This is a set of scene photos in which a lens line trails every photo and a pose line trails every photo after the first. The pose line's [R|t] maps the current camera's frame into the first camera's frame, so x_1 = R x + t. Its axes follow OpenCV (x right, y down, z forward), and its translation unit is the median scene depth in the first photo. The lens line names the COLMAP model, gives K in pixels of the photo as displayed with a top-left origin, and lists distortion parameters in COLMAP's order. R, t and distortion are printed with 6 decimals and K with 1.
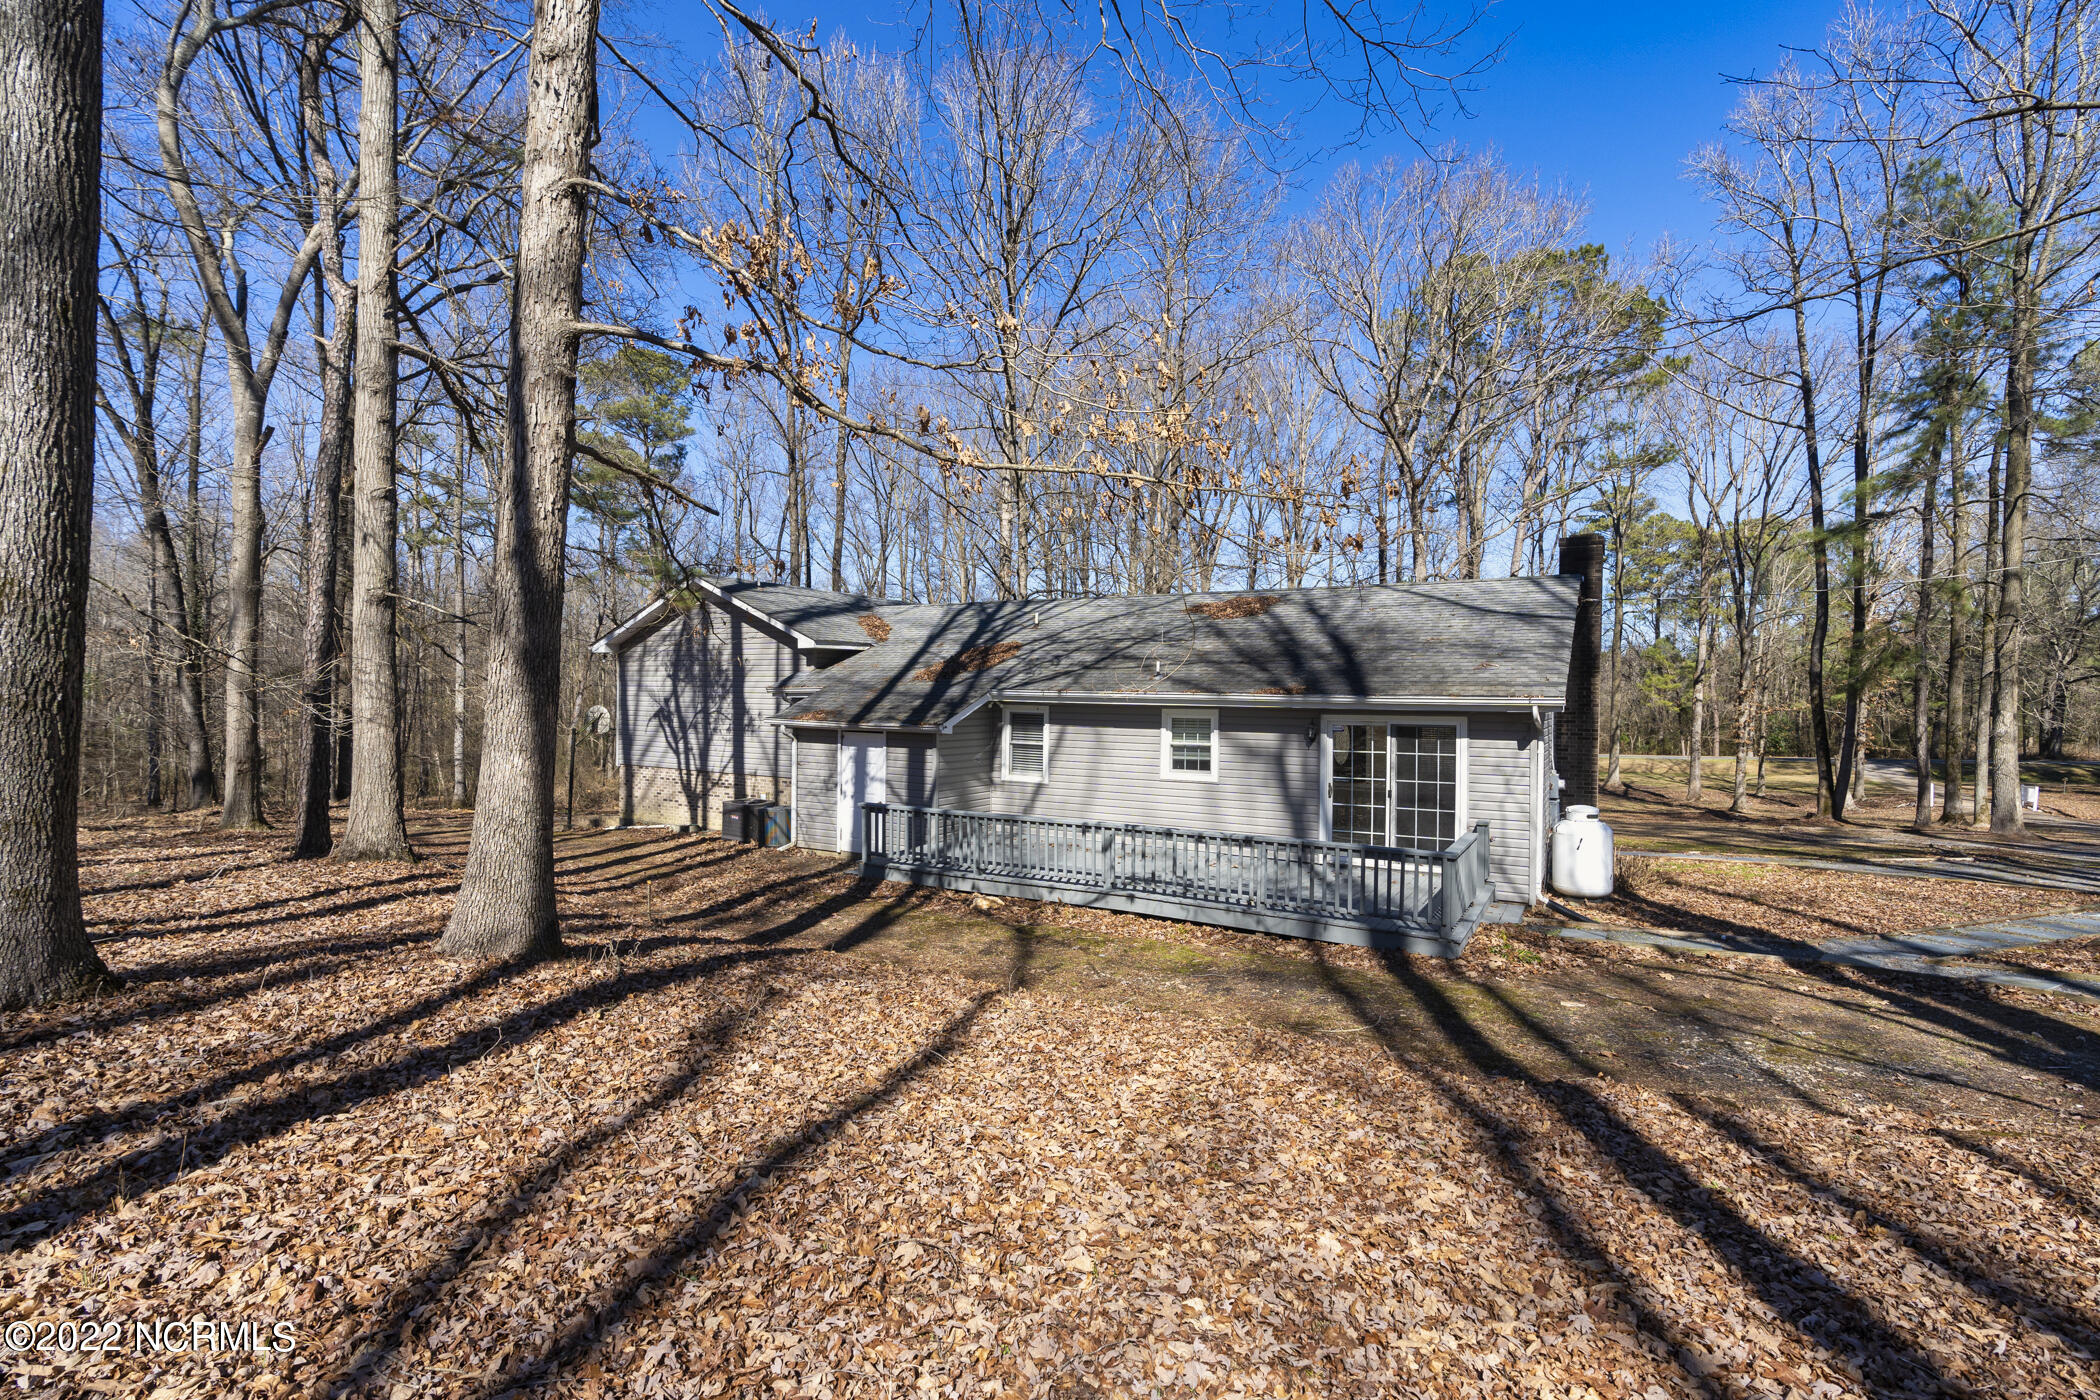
lens RADIAL K [[942.6, 0, 1050.4], [0, 942.6, 703.7], [0, 0, 1]] dist [-0.009738, 0.004157]
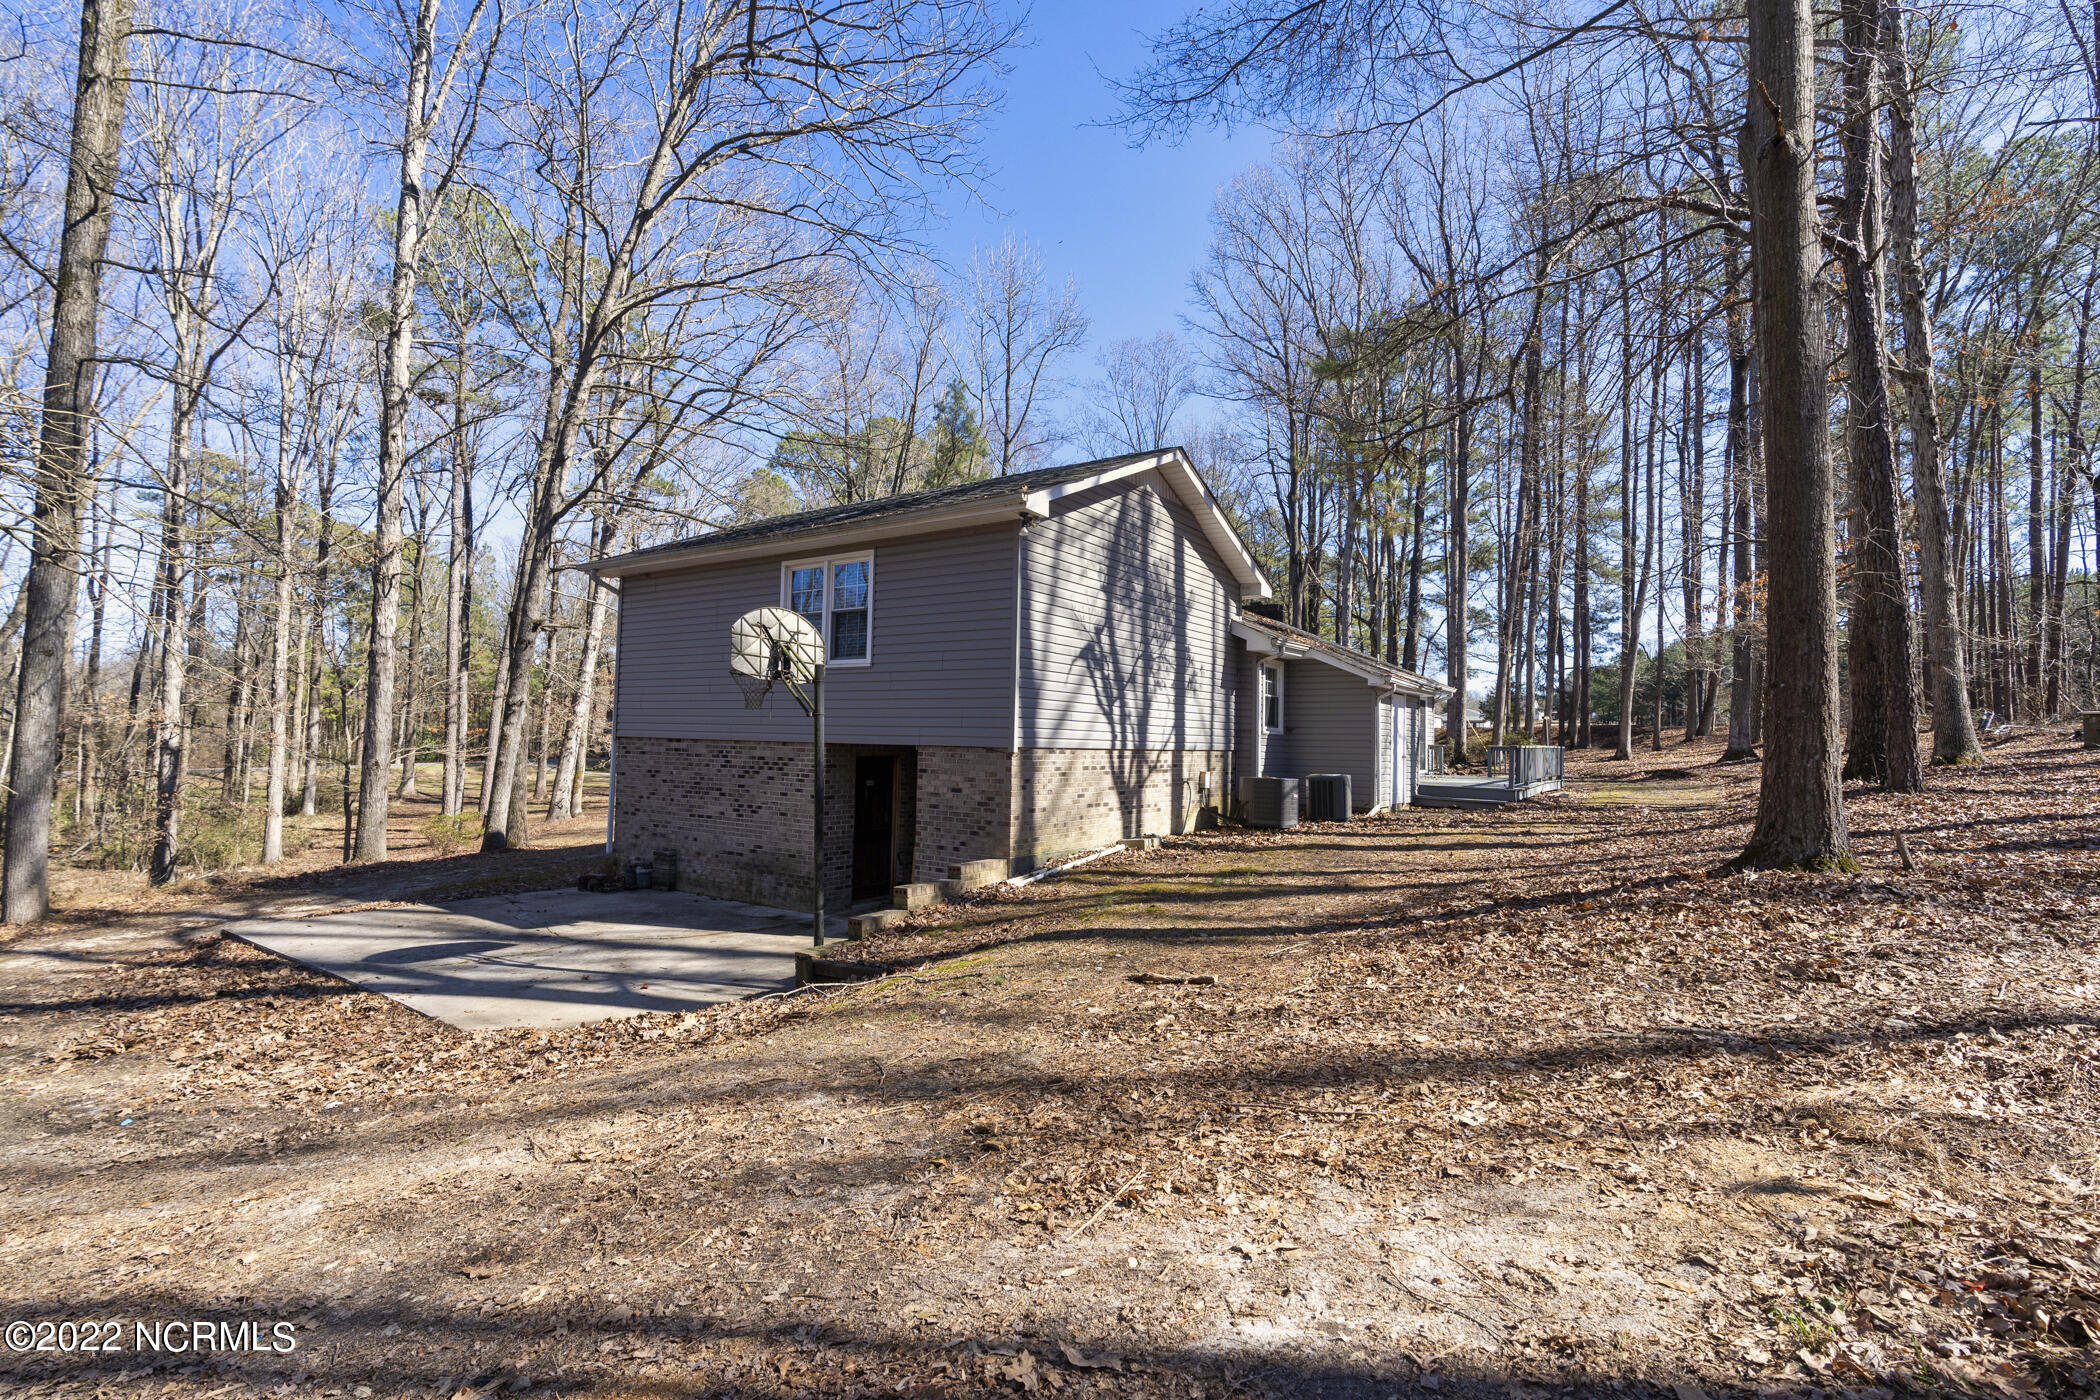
lens RADIAL K [[942.6, 0, 1055.2], [0, 942.6, 702.1], [0, 0, 1]] dist [-0.009738, 0.004157]
pose [[0.058715, 0.032469, 0.997747, -1.275569], [-0.009744, 0.999442, -0.031950, 0.075798], [-0.998227, -0.007846, 0.058999, 1.291821]]
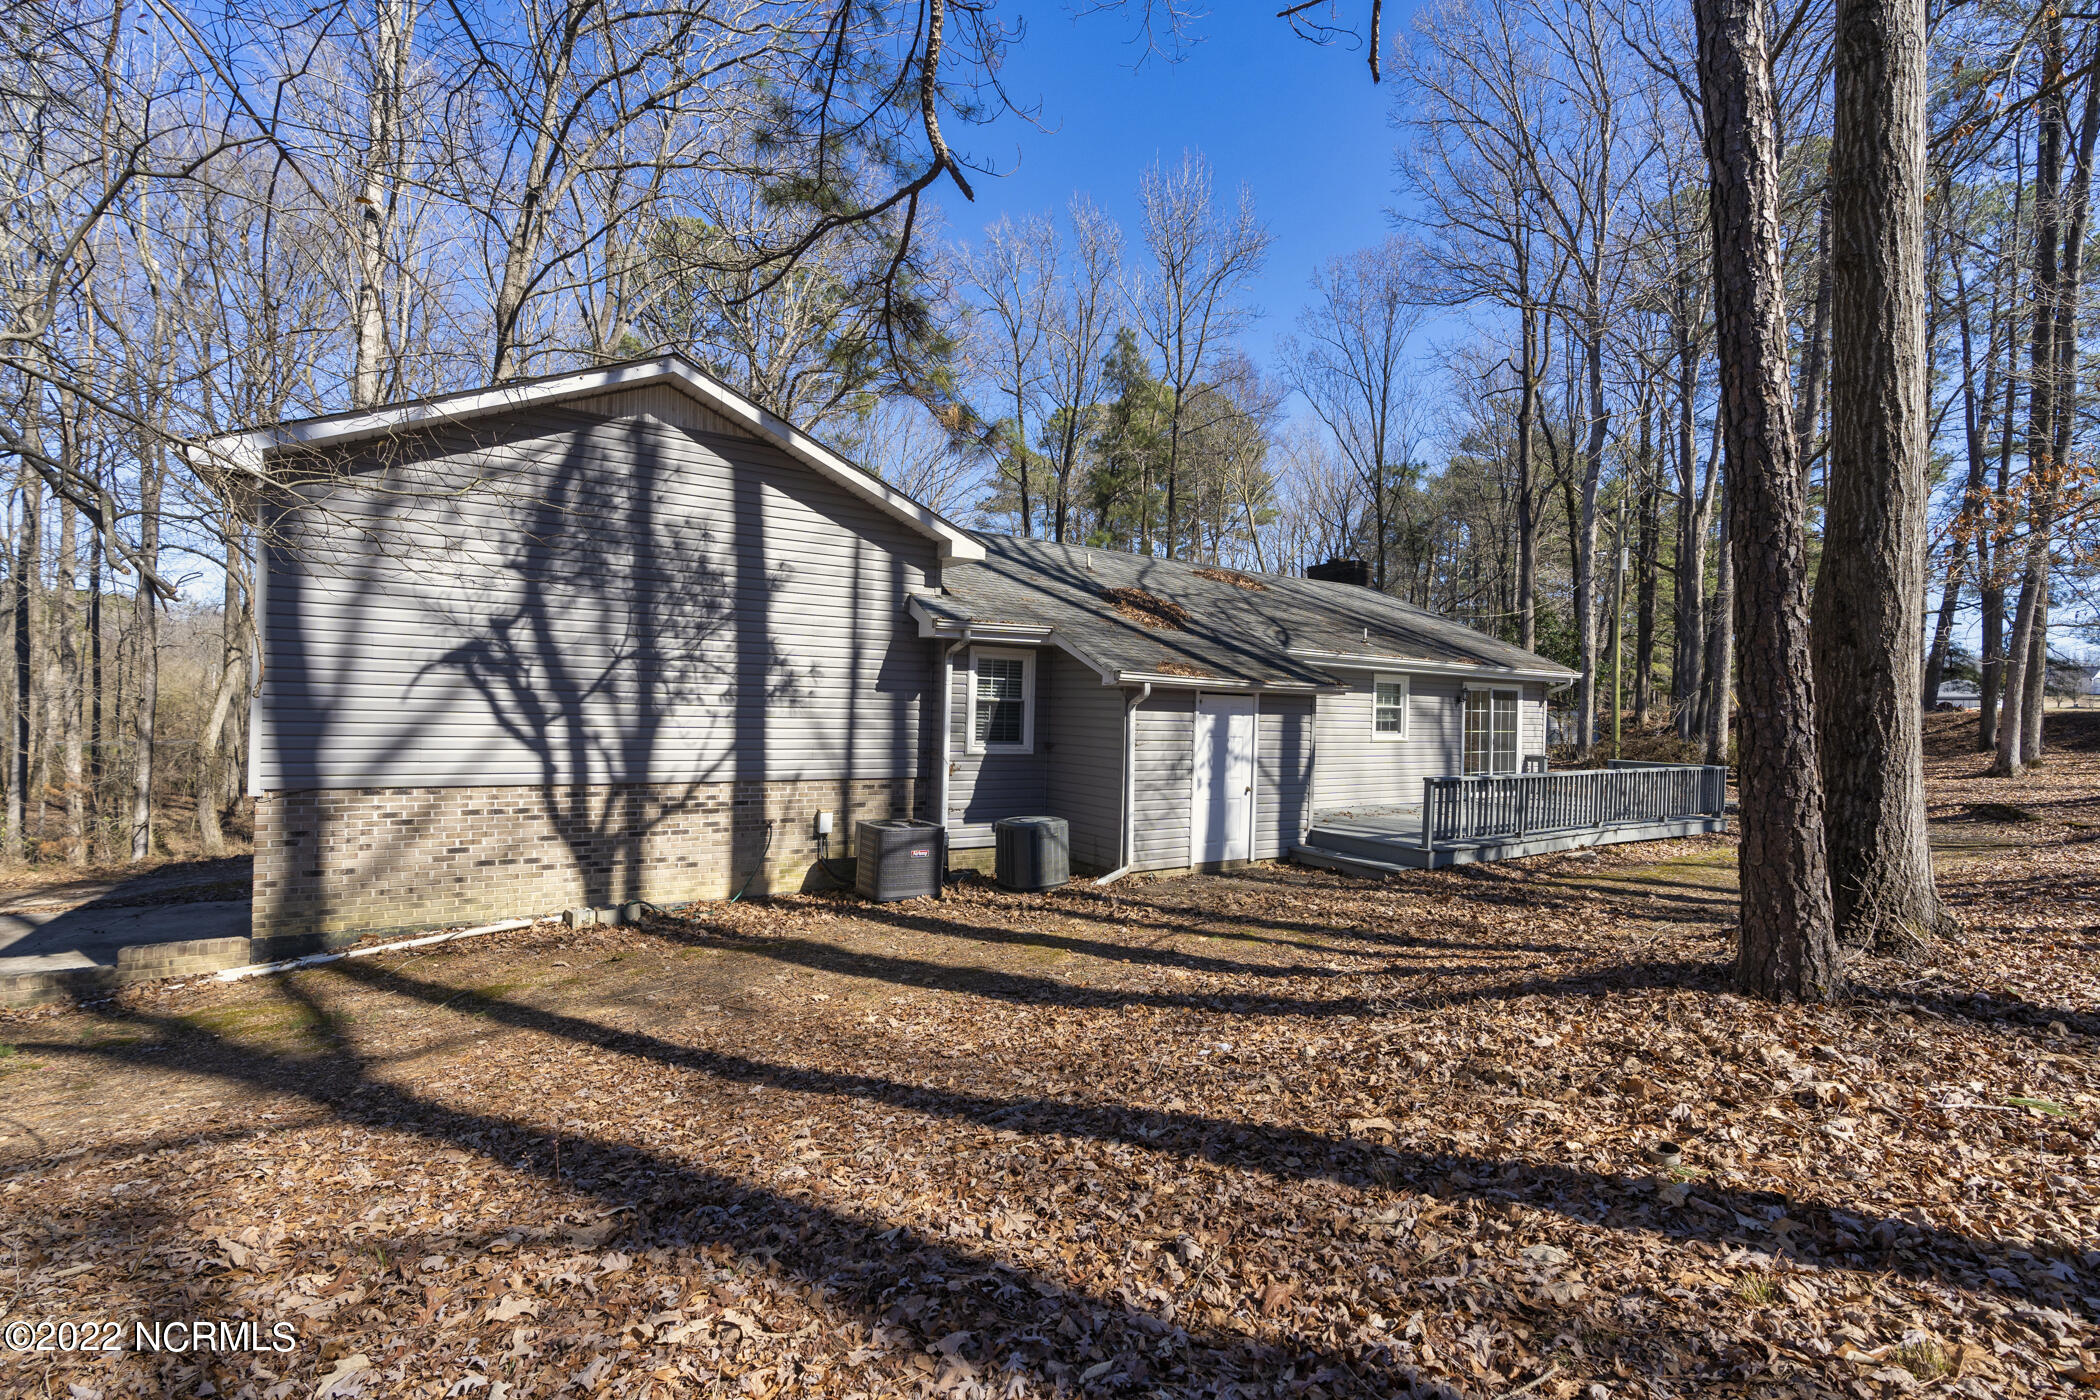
lens RADIAL K [[942.6, 0, 1053.4], [0, 942.6, 702.3], [0, 0, 1]] dist [-0.009738, 0.004157]
pose [[0.430682, 0.003276, 0.902498, -0.881074], [-0.012728, 0.999916, 0.002444, 0.035008], [-0.902414, -0.012539, 0.430688, 0.781942]]
